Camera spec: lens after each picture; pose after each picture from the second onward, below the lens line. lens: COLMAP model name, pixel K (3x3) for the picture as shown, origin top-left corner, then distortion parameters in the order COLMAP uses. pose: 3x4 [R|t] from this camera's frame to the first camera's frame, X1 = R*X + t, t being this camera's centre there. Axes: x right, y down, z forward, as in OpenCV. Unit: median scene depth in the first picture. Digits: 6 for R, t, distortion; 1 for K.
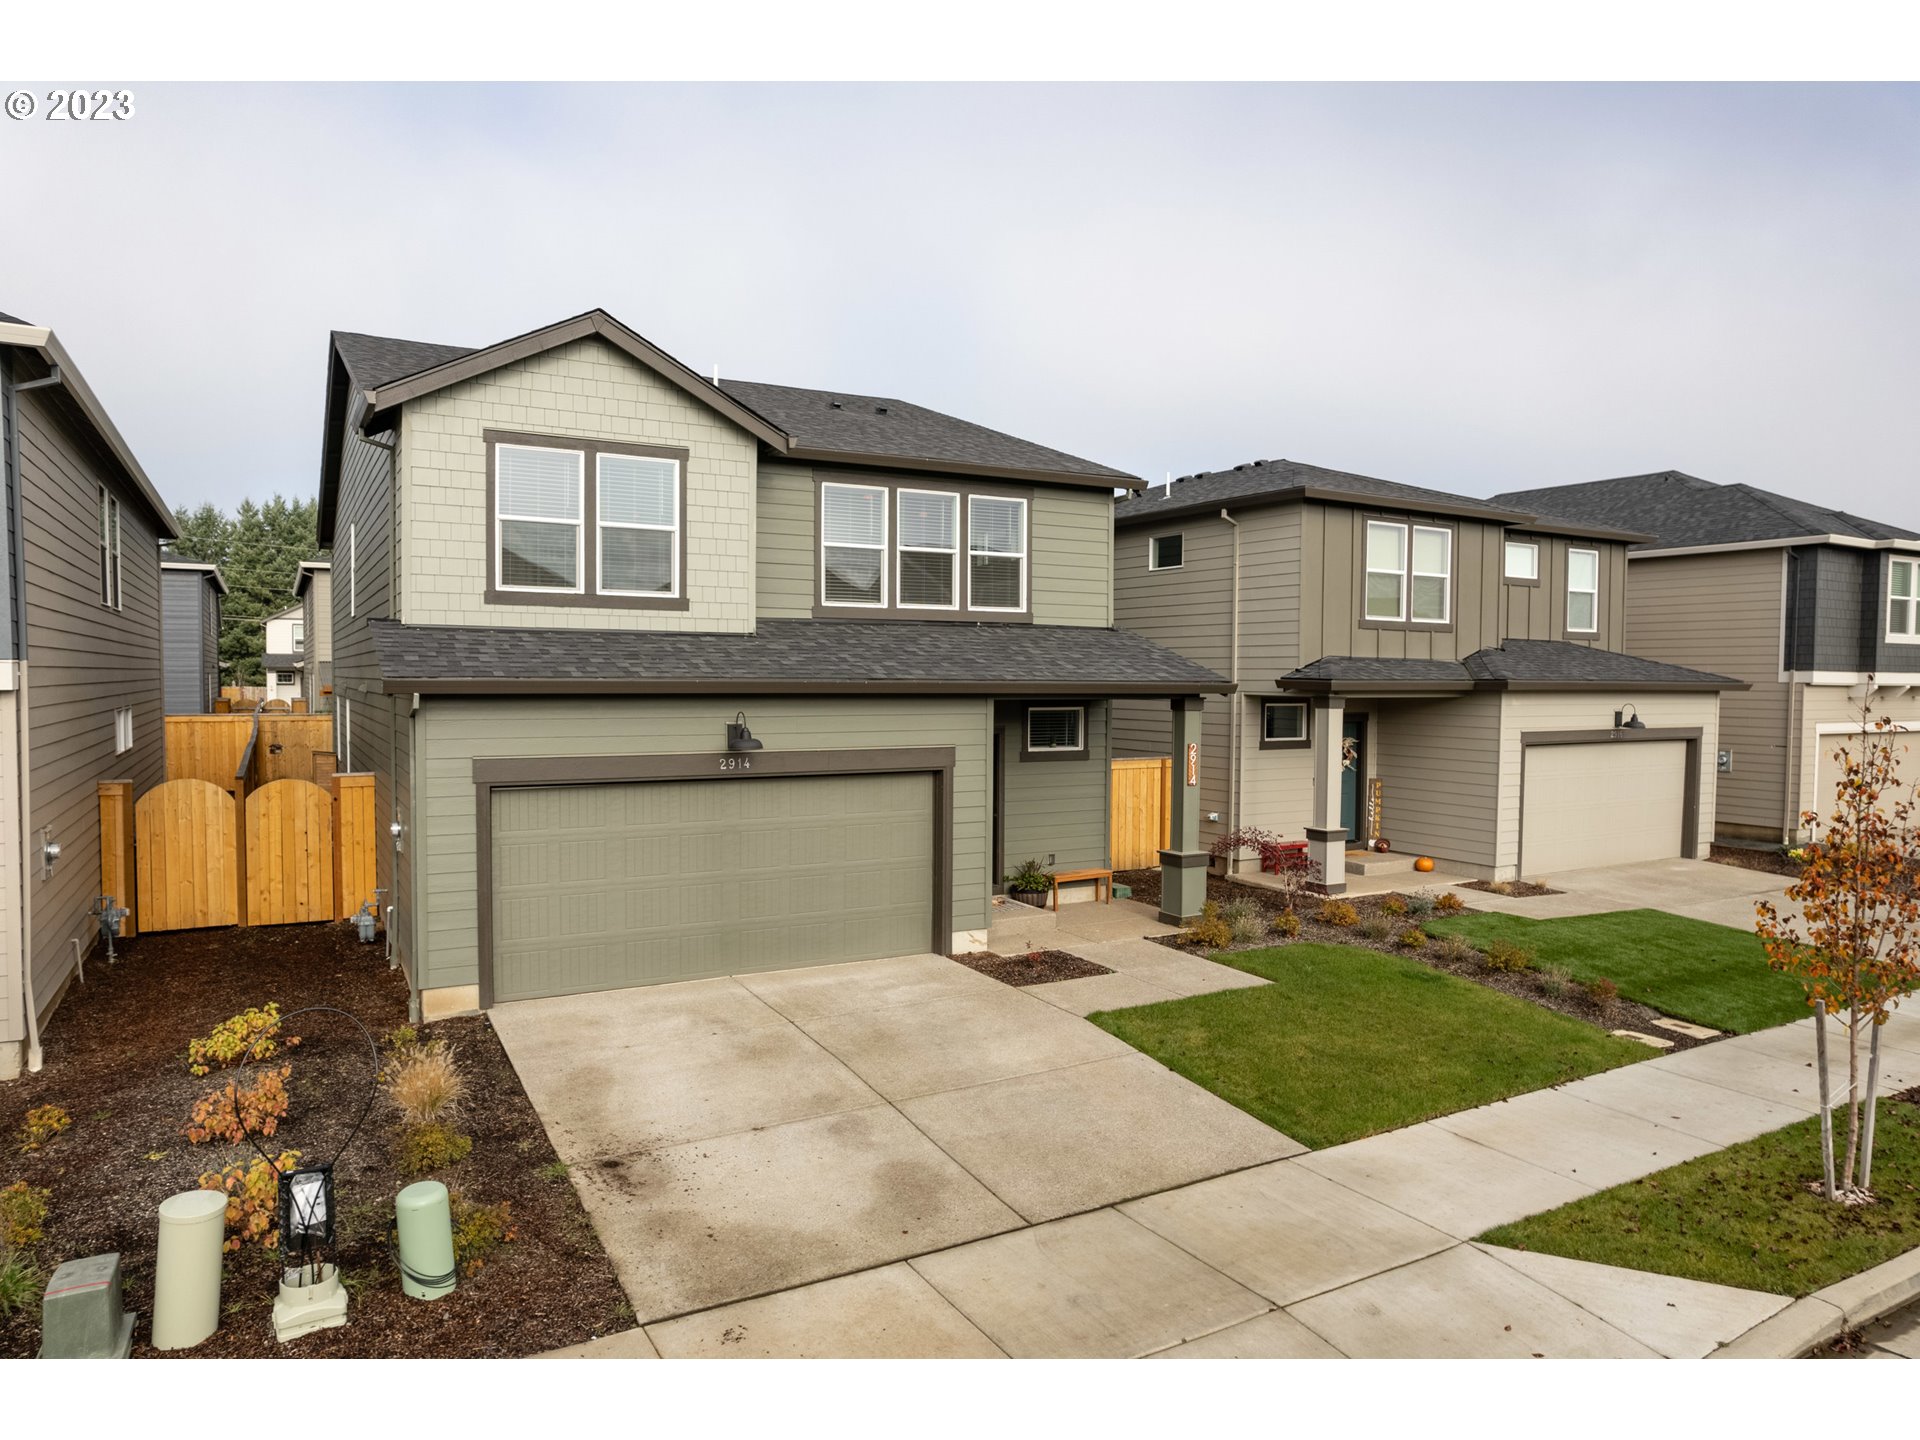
lens RADIAL K [[1218.3, 0, 955.5], [0, 1218.3, 729.5], [0, 0, 1]] dist [-0.036070, 0.000457]
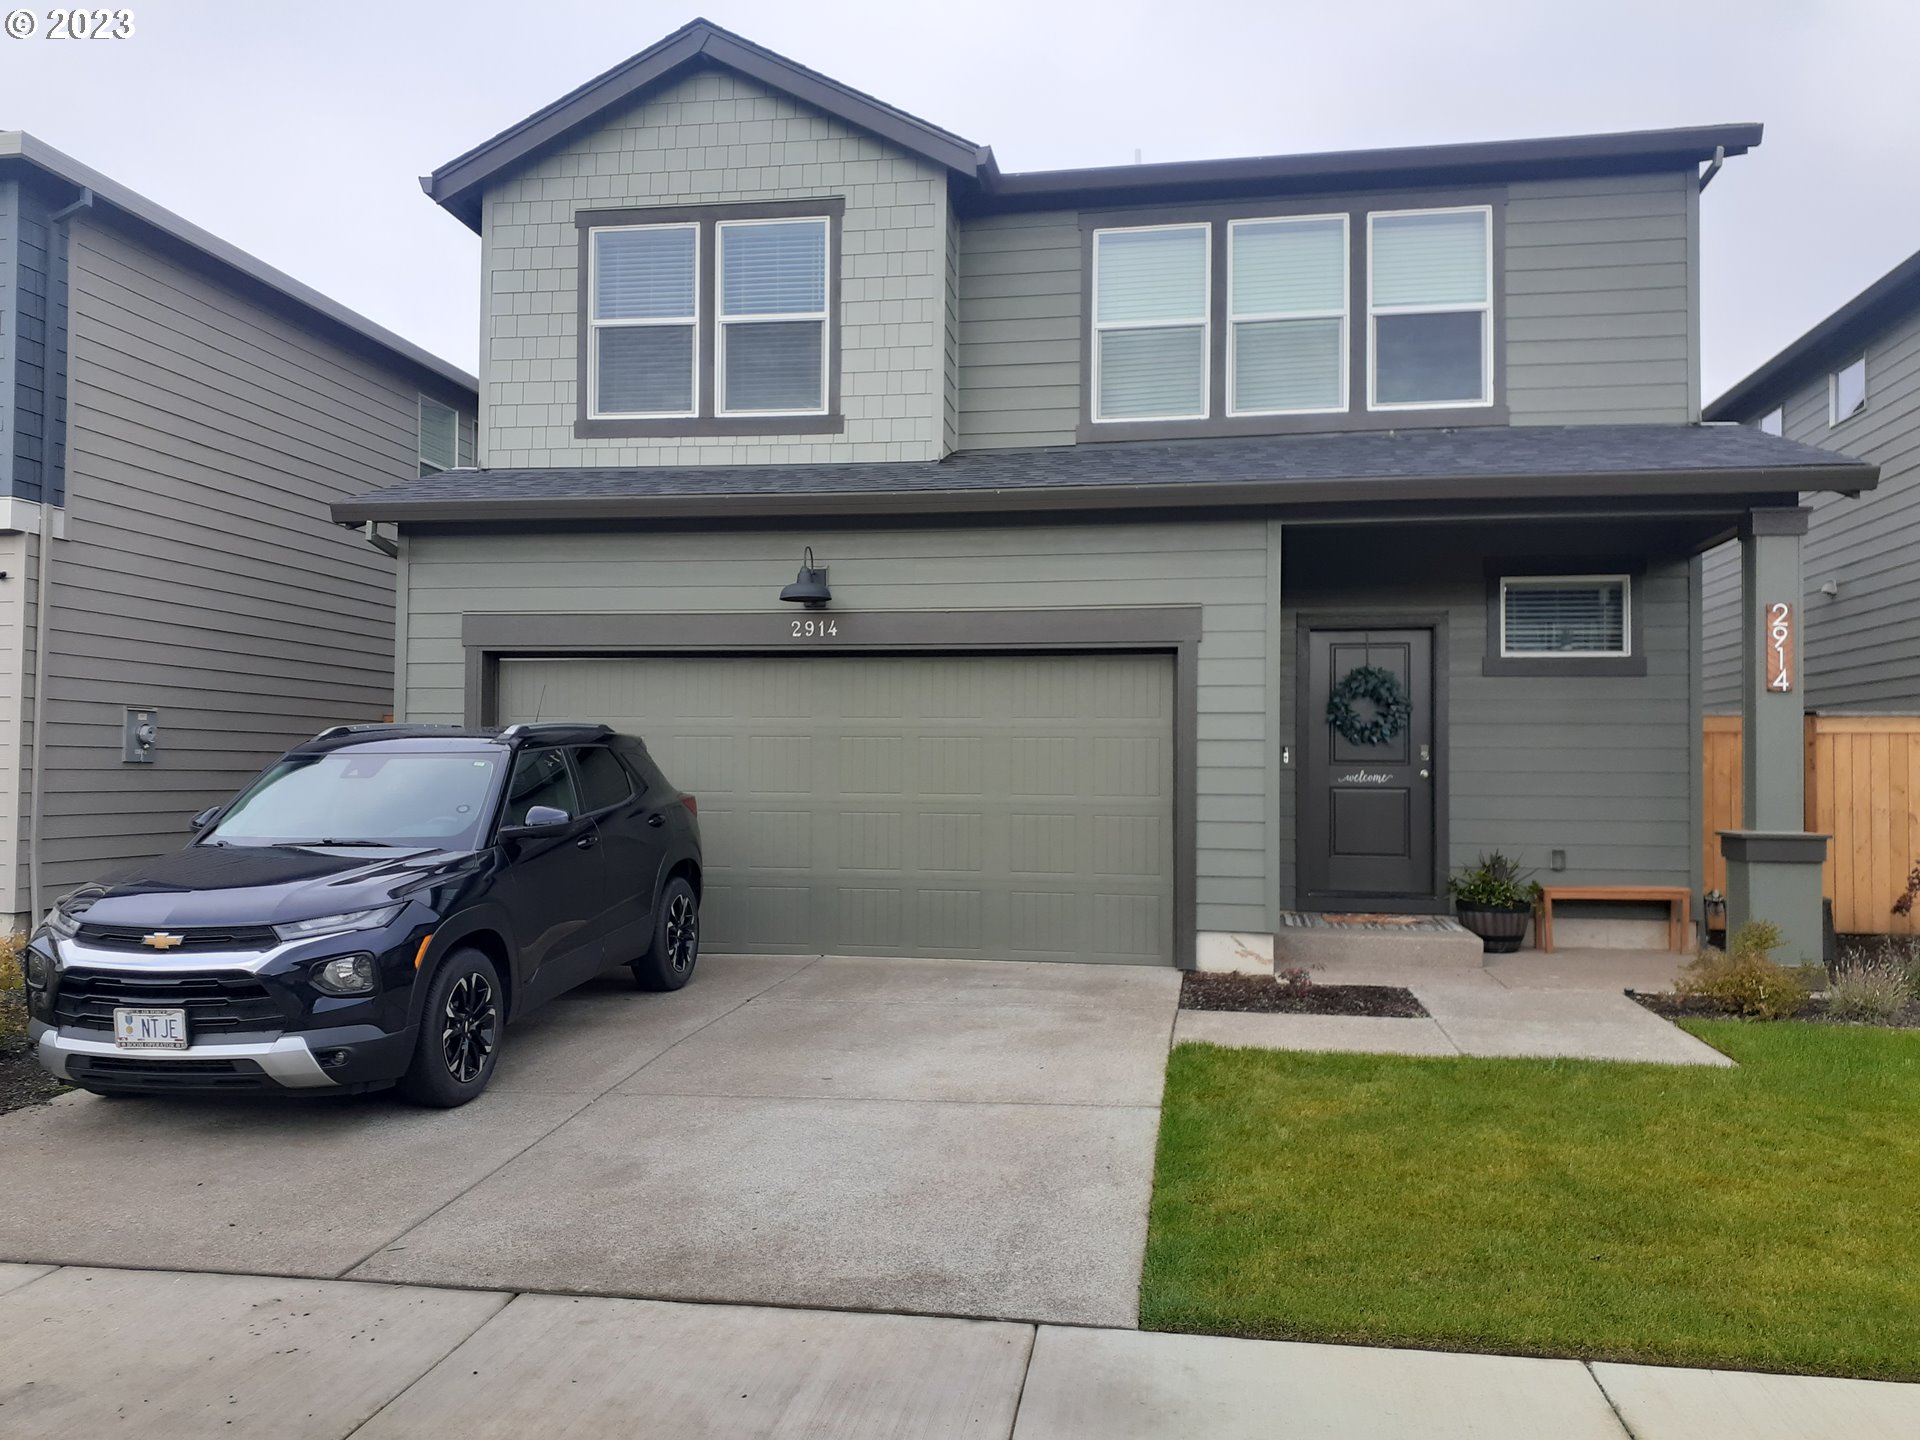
lens RADIAL K [[1534.6, 0, 940.8], [0, 1534.6, 731.7], [0, 0, 1]] dist [0.060032, -0.085722]
pose [[0.776561, -0.018152, -0.629781, 0.370737], [-0.028566, 0.997543, -0.063975, 0.126555], [0.629395, 0.067671, 0.774134, 0.373278]]
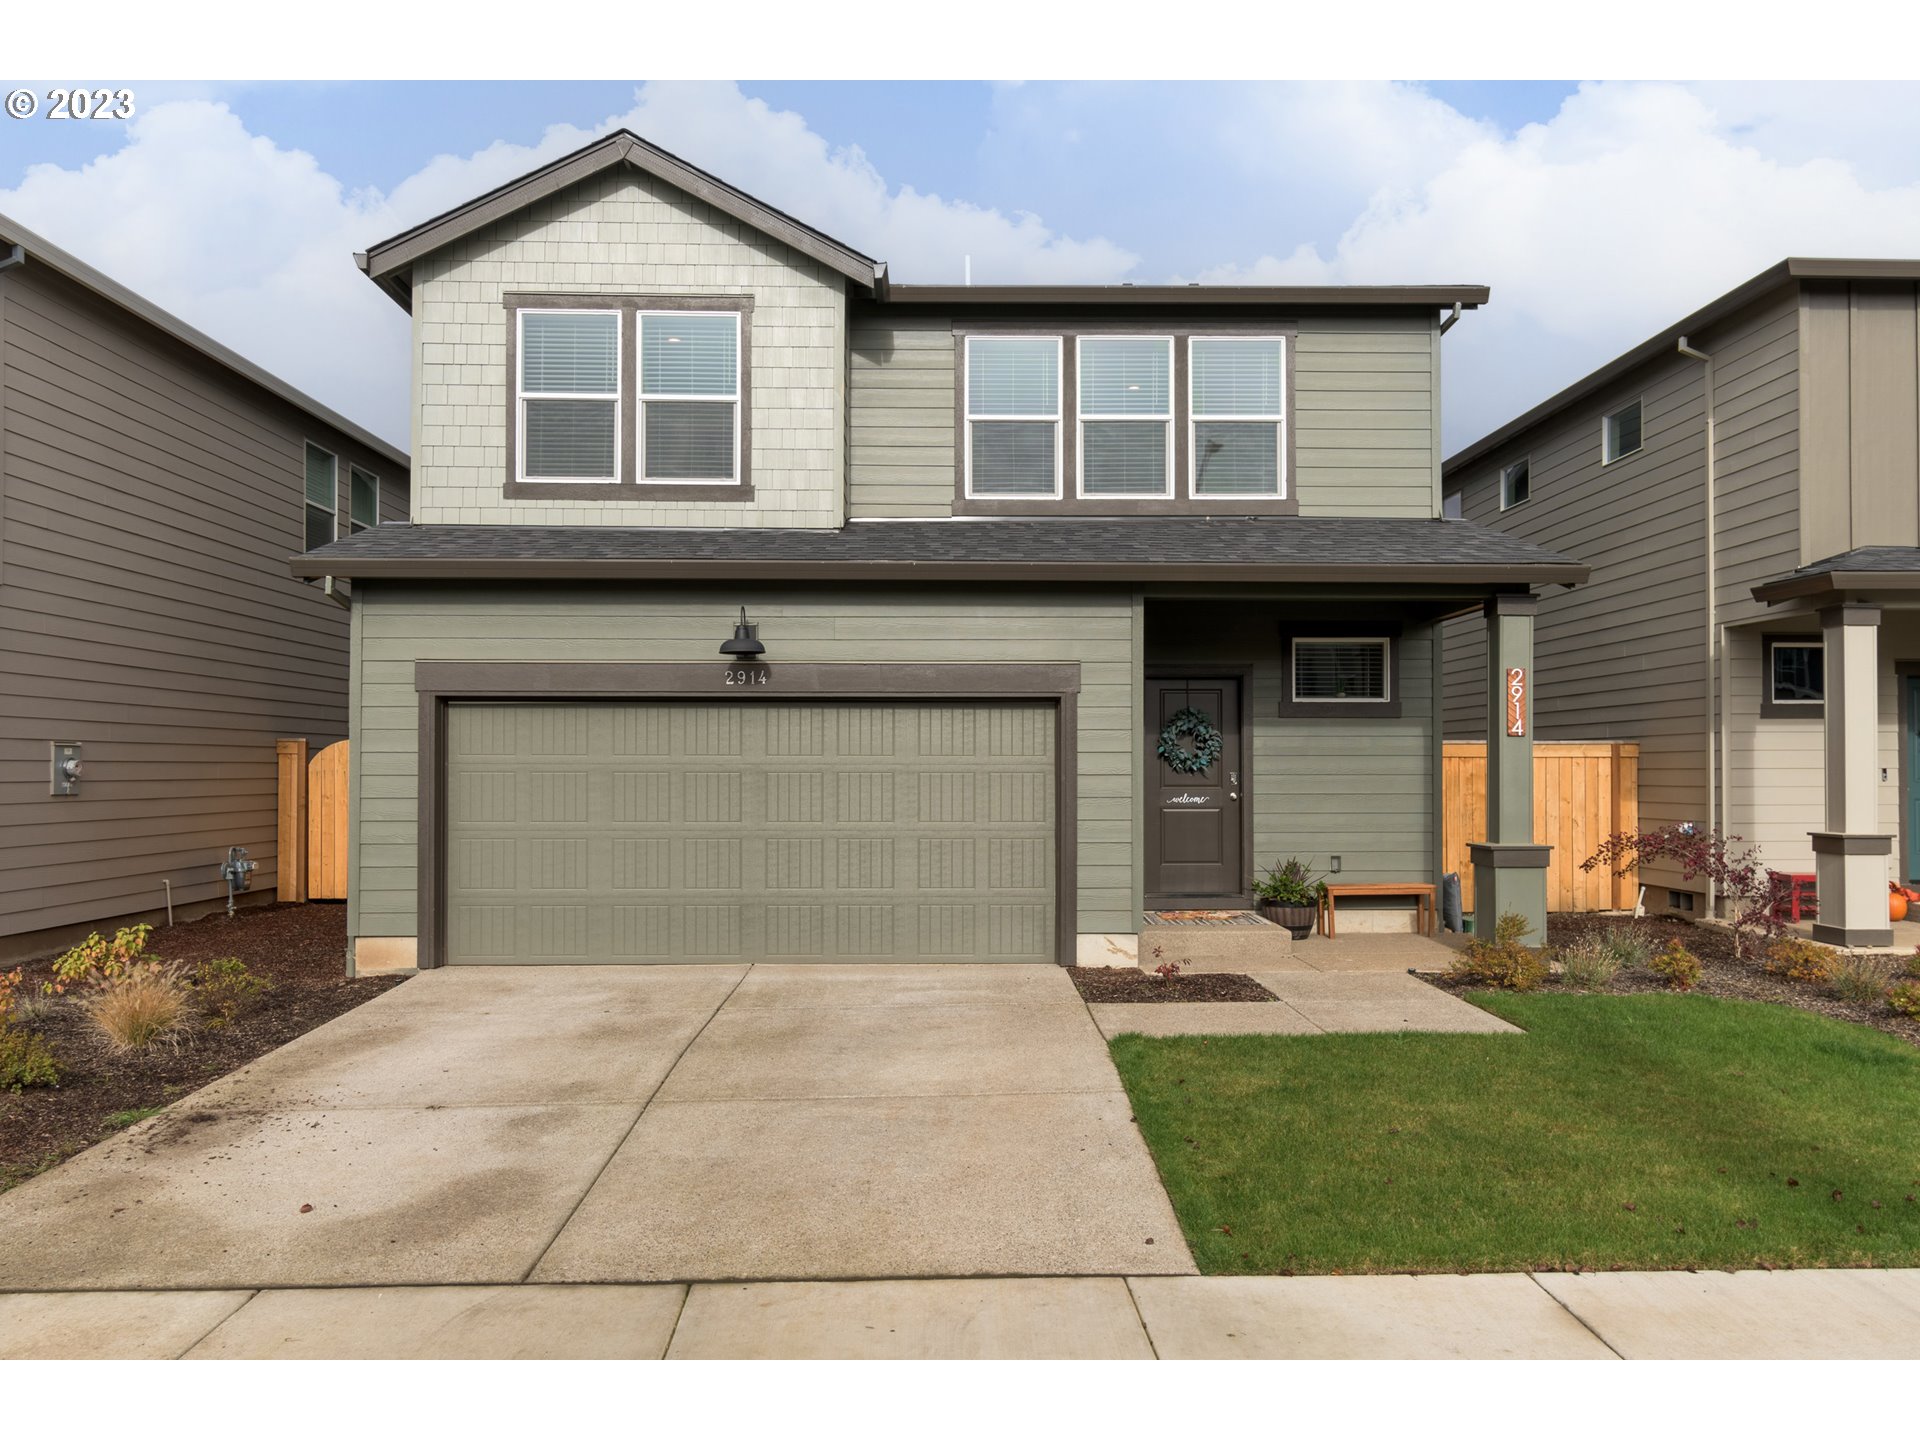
lens RADIAL K [[1365.7, 0, 966.5], [0, 1365.7, 751.7], [0, 0, 1]] dist [0.007349, -0.008040]
pose [[0.883985, -0.011349, -0.467378, 0.314199], [-0.014579, 0.998550, -0.051823, 0.108291], [0.467289, 0.052624, 0.882537, 0.294747]]
